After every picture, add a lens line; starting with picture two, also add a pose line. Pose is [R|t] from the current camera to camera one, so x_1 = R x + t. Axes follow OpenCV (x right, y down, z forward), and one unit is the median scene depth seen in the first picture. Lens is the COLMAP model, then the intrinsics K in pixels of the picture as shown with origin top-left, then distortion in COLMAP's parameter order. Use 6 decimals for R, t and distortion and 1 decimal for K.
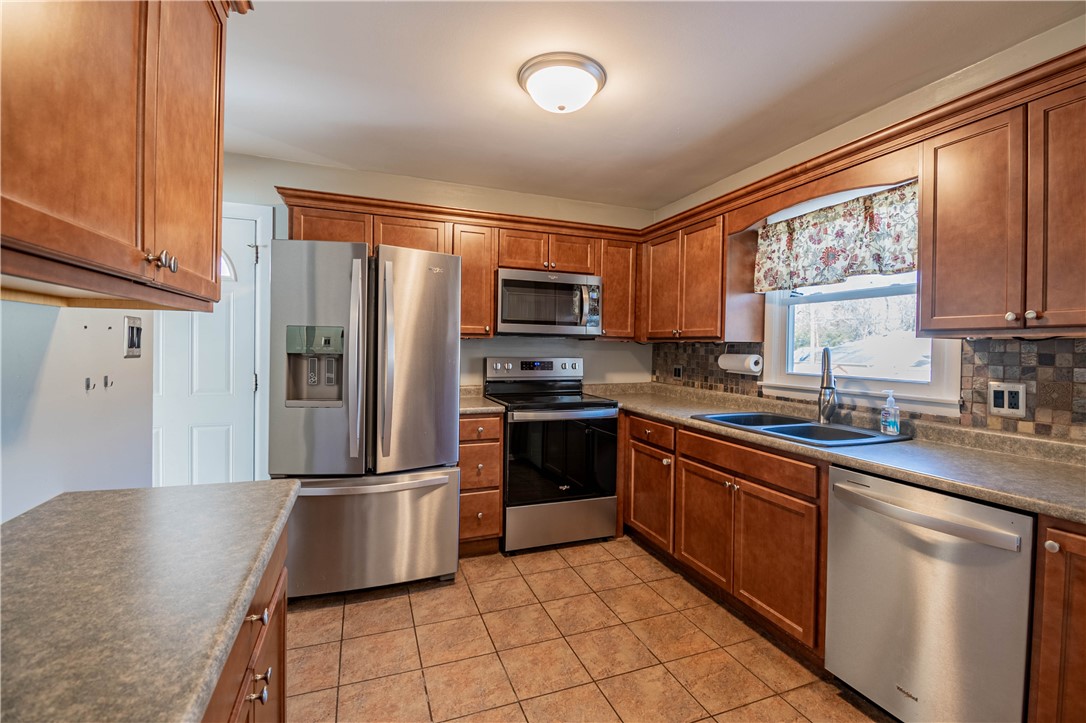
lens RADIAL K [[485.3, 0, 552.8], [0, 485.3, 356.0], [0, 0, 1]] dist [-0.000458, -0.001013]
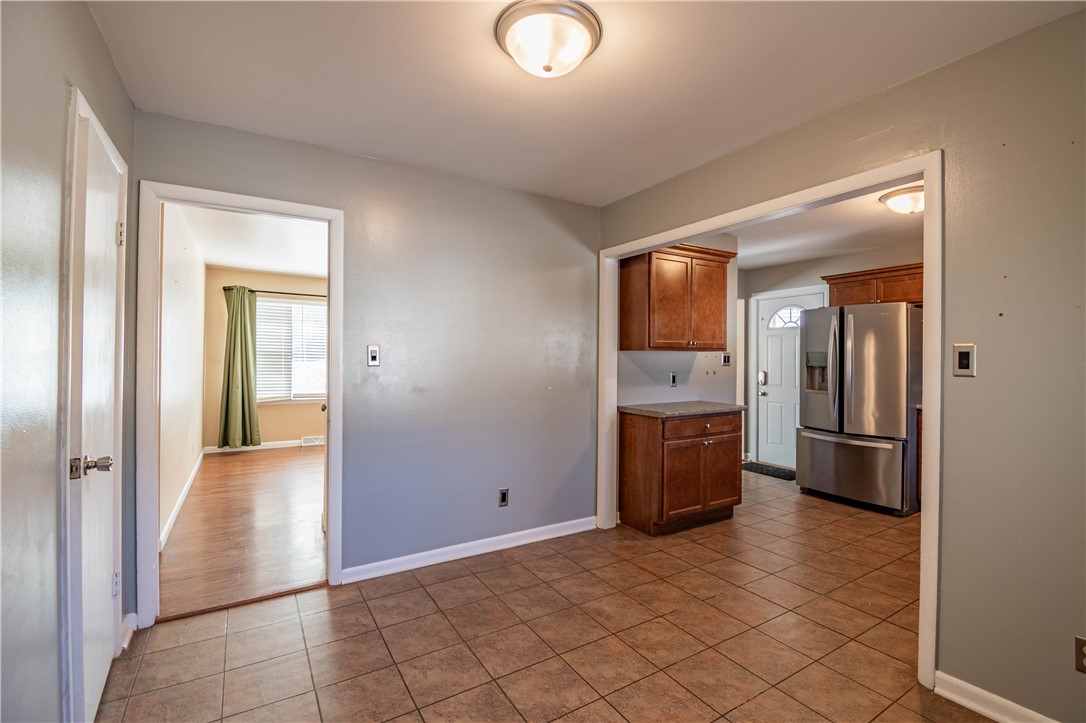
lens RADIAL K [[485.3, 0, 552.8], [0, 485.3, 356.0], [0, 0, 1]] dist [-0.000458, -0.001013]
pose [[0.190167, -0.022666, -0.981490, 1.292917], [-0.018003, 0.999485, -0.026570, 0.027942], [0.981587, 0.022722, 0.189661, -0.438427]]
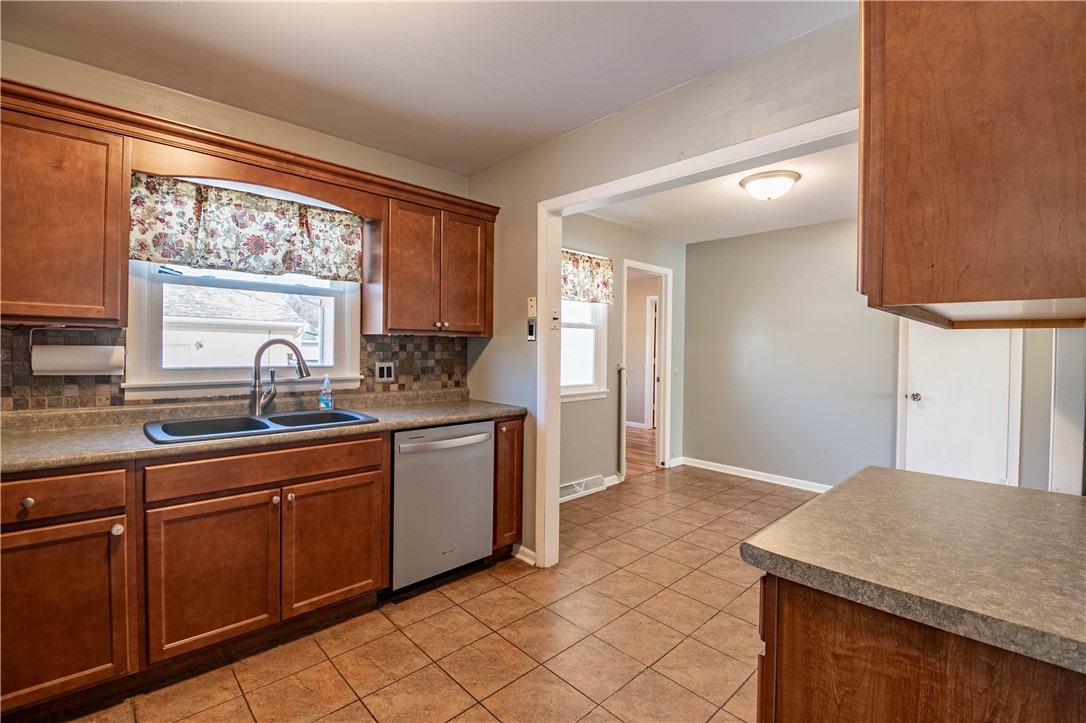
lens RADIAL K [[485.3, 0, 552.8], [0, 485.3, 356.0], [0, 0, 1]] dist [-0.000458, -0.001013]
pose [[-0.386213, -0.038104, 0.921622, -0.630708], [-0.005421, 0.999223, 0.039041, -0.025278], [-0.922394, 0.010082, -0.386119, 0.906848]]
